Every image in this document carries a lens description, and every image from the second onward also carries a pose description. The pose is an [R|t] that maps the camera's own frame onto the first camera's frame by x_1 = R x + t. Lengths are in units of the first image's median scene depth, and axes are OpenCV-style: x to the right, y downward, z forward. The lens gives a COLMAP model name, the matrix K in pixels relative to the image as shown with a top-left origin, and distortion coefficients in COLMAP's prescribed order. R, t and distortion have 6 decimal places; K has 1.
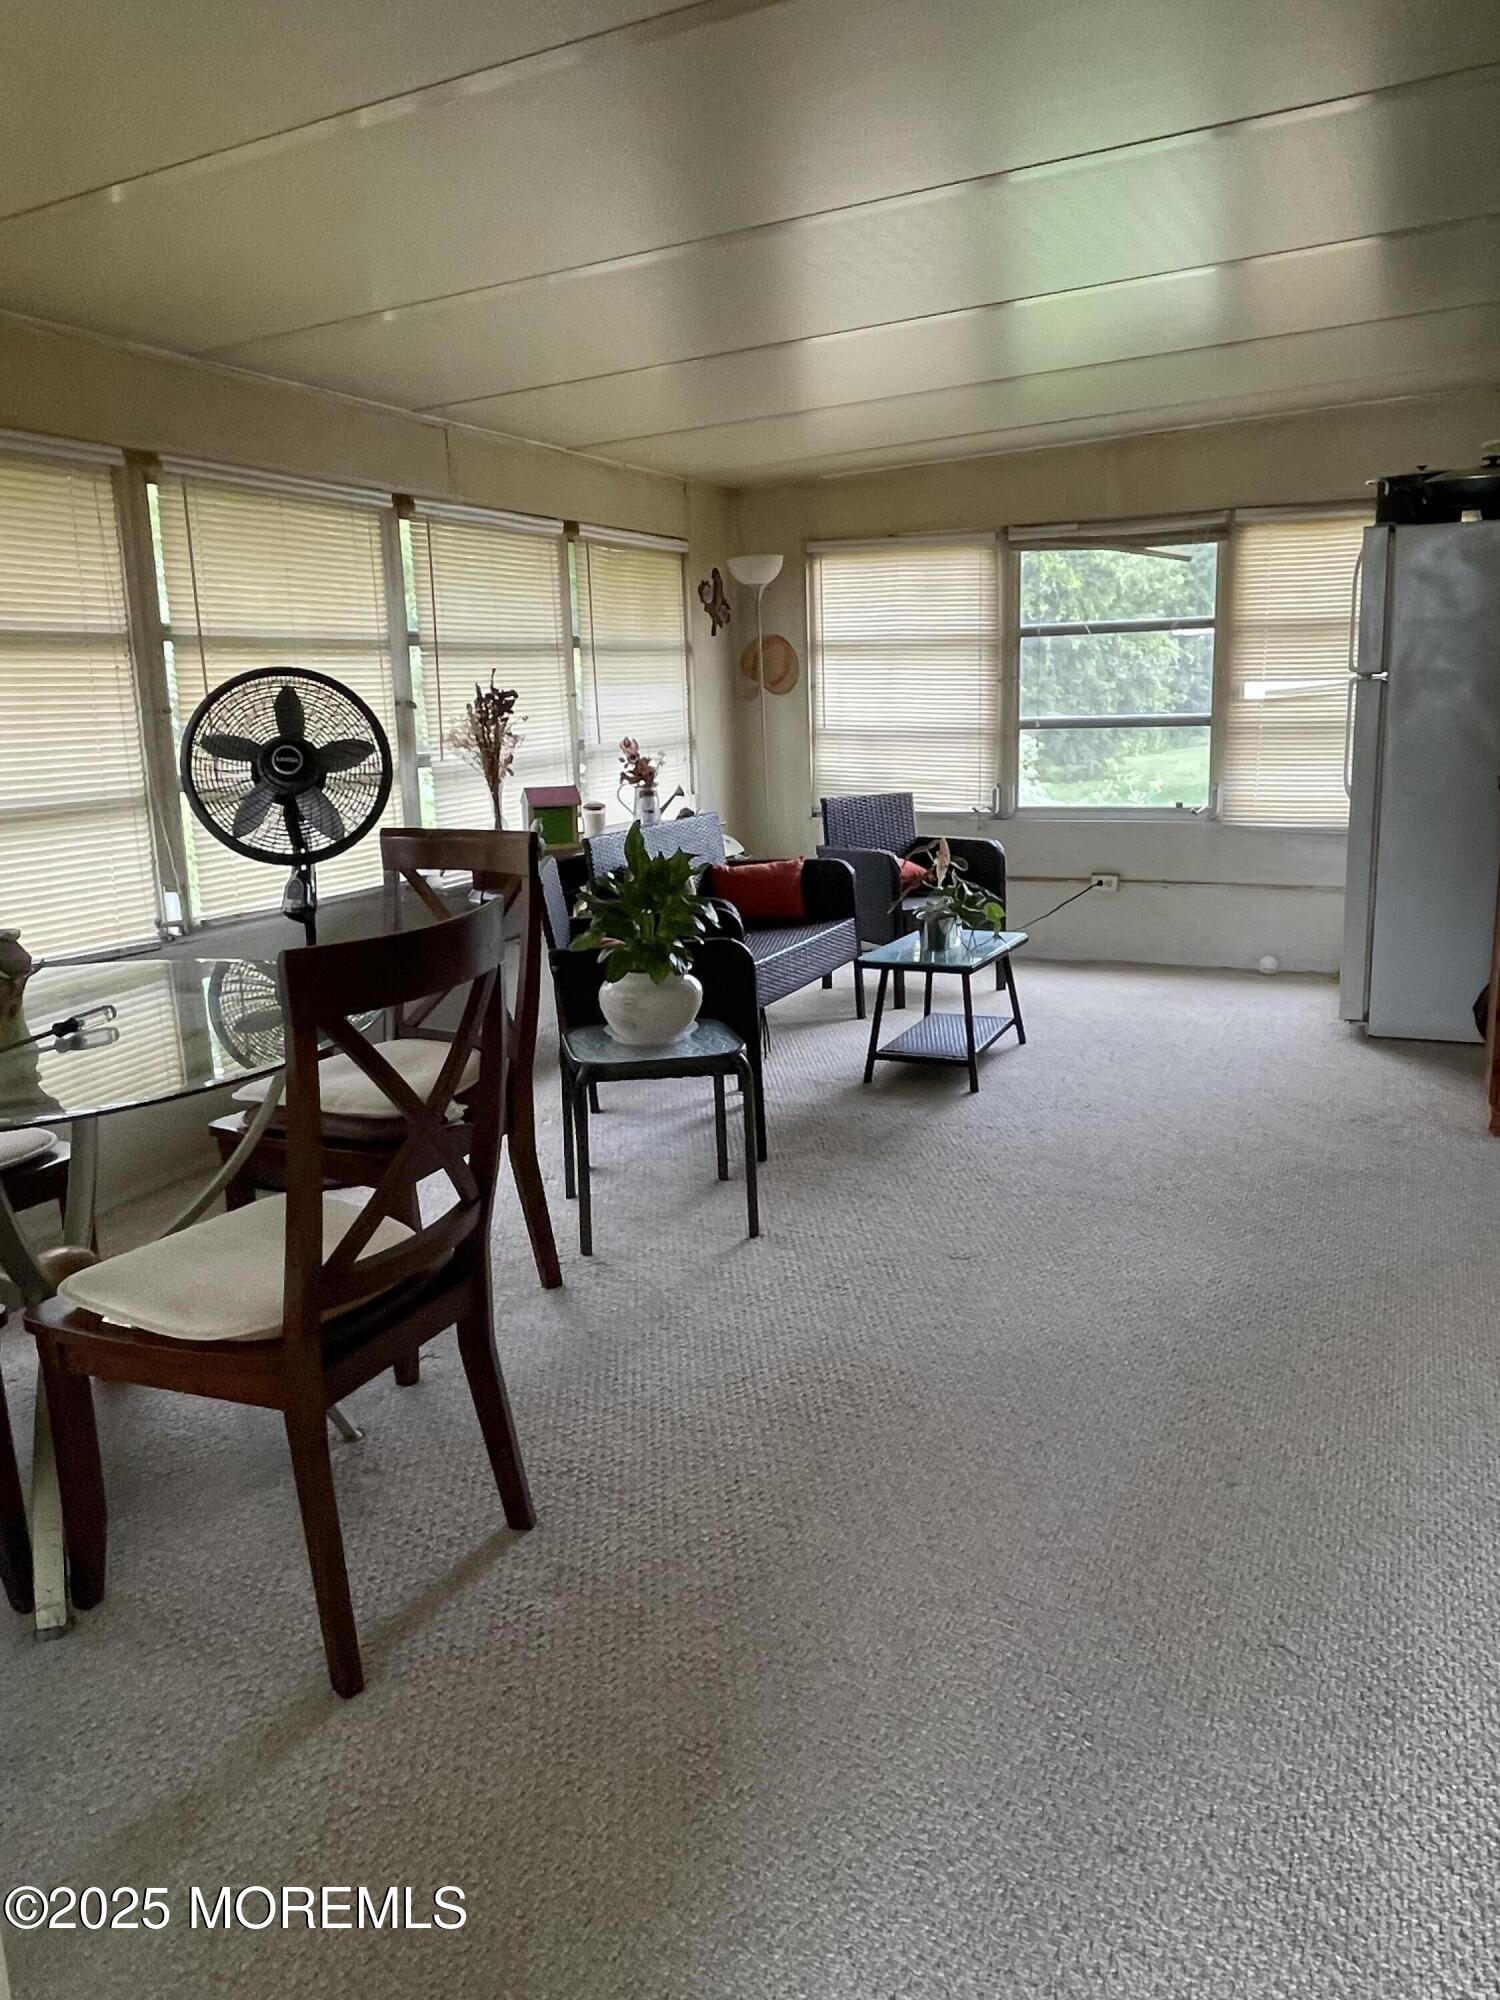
lens RADIAL K [[1391.8, 0, 758.3], [0, 1391.8, 1008.5], [0, 0, 1]] dist [0.006541, -0.047648]
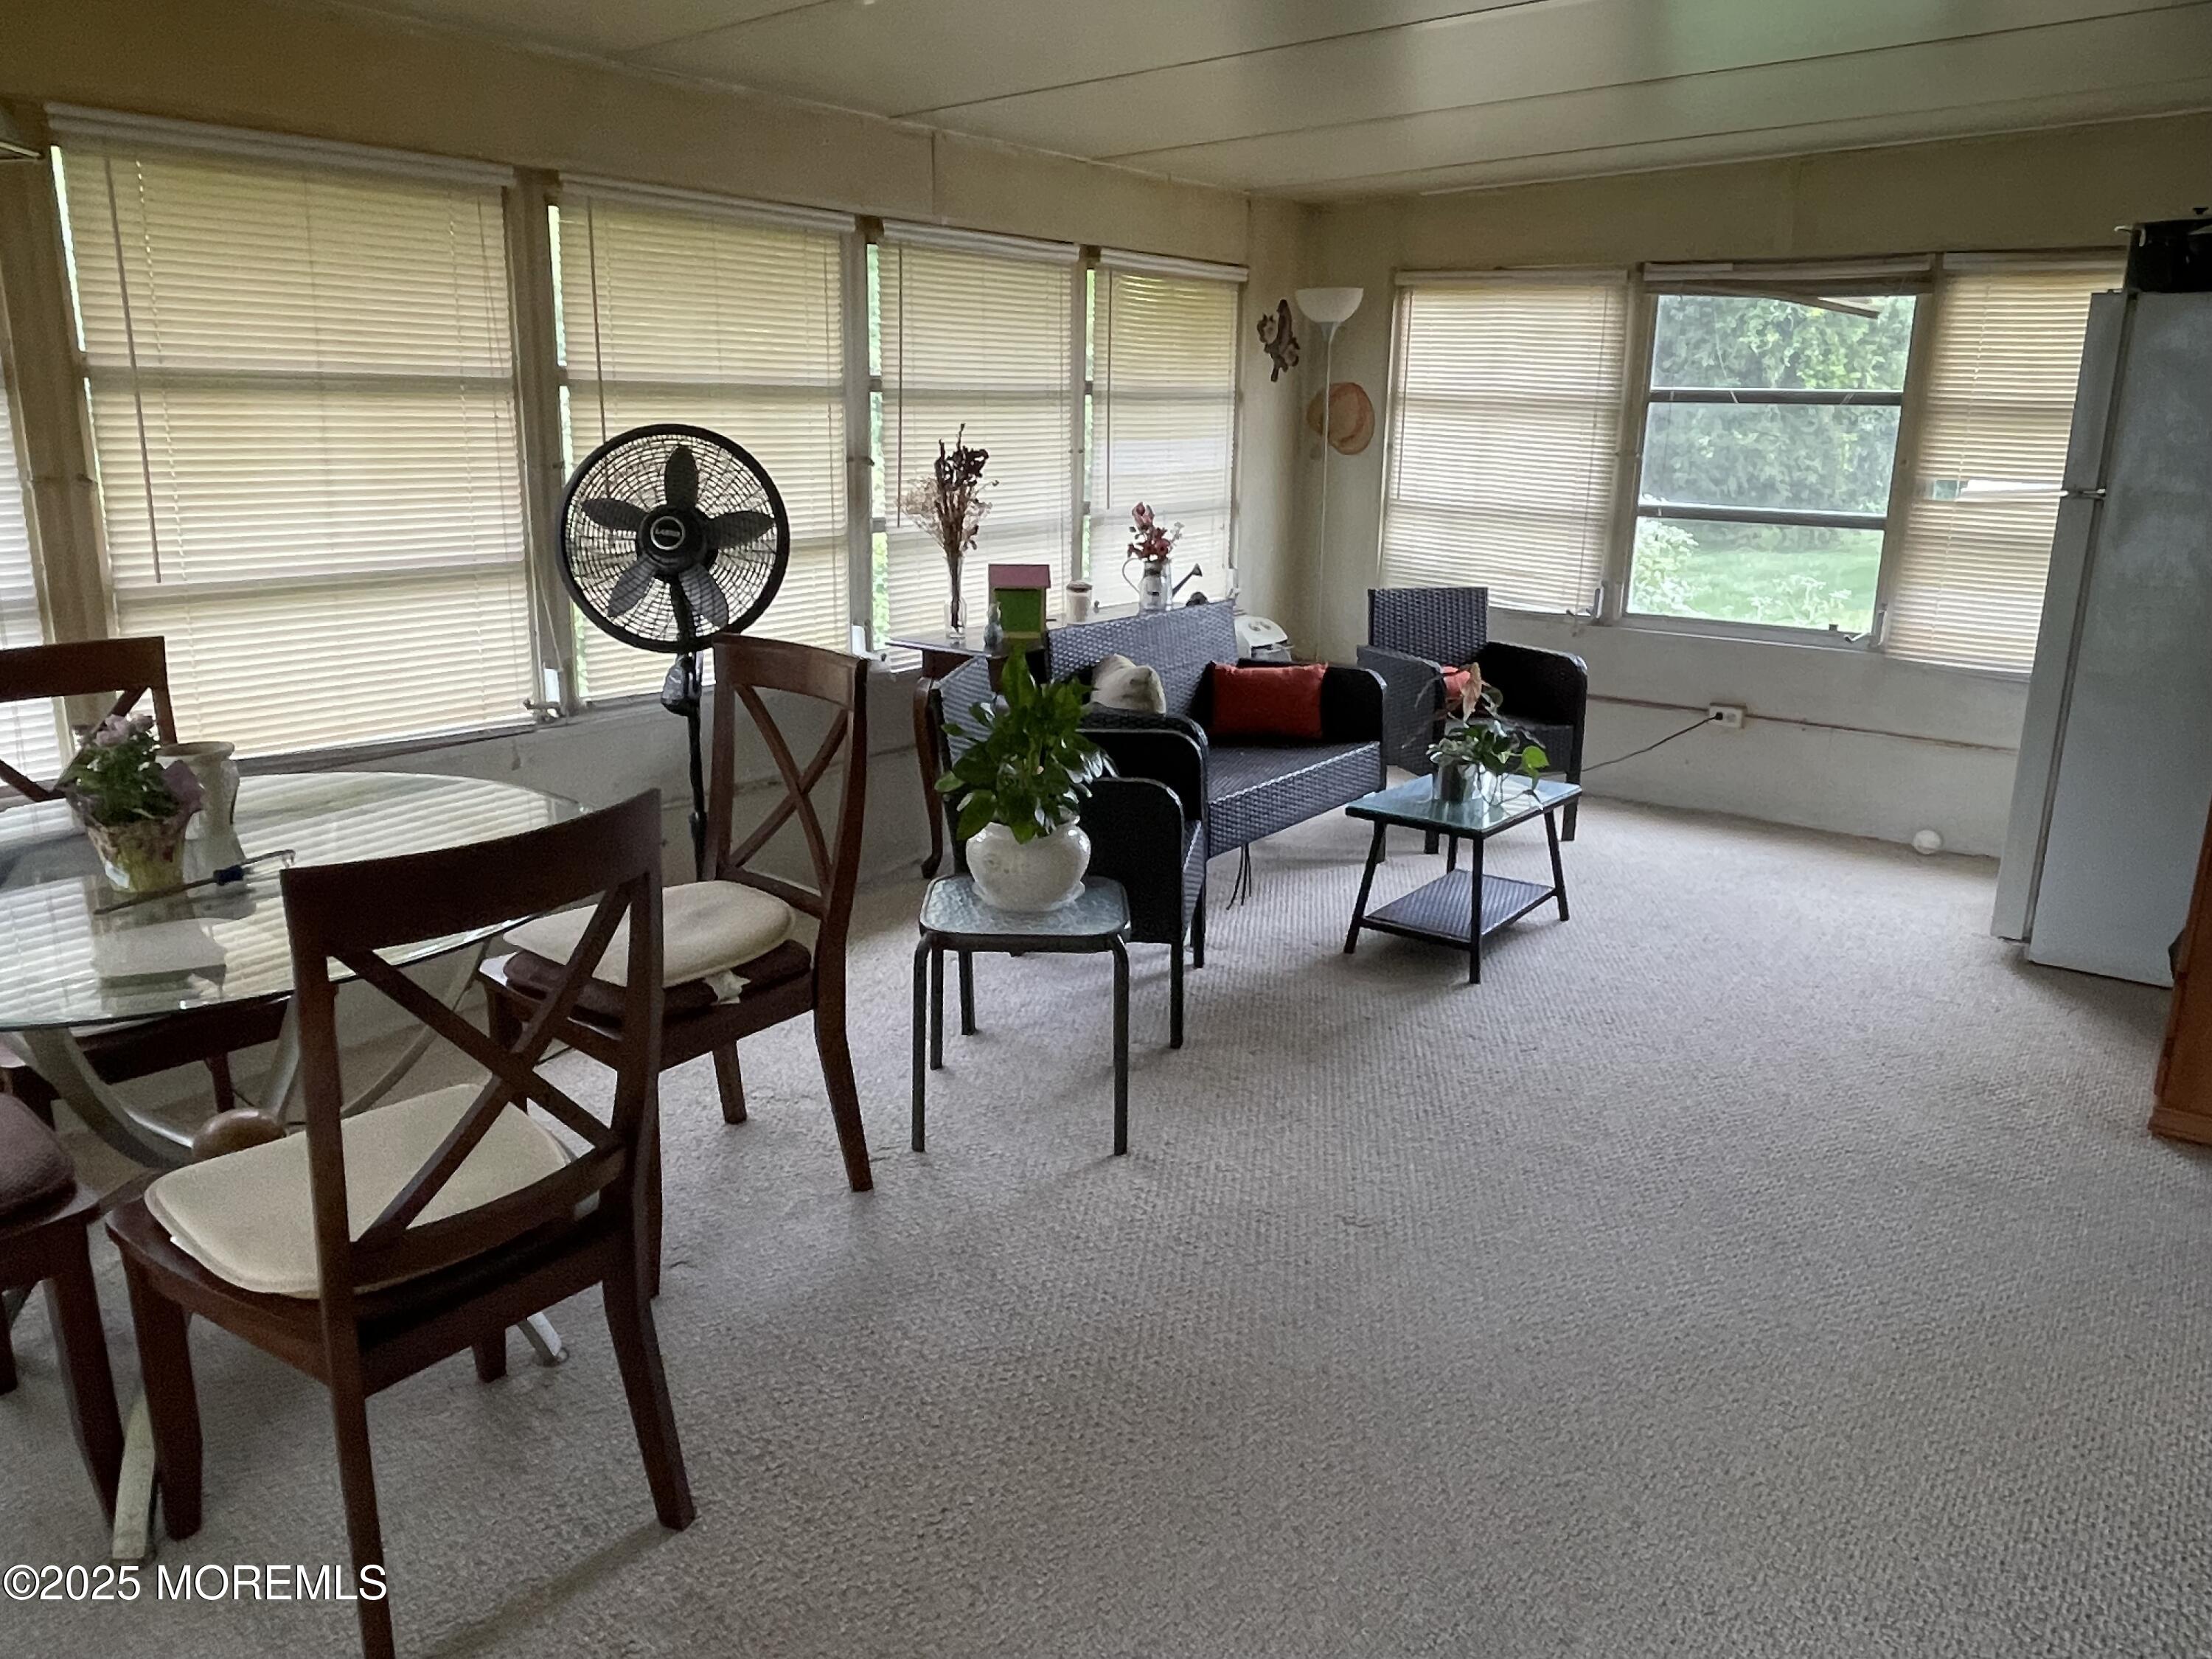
lens RADIAL K [[1539.4, 0, 1106.0], [0, 1539.4, 829.5], [0, 0, 1]] dist [0.006541, -0.047648]
pose [[0.975774, 0.100545, -0.194311, 0.104714], [-0.091327, 0.994253, 0.055854, -0.055720], [0.198810, -0.036755, 0.979349, 0.078401]]
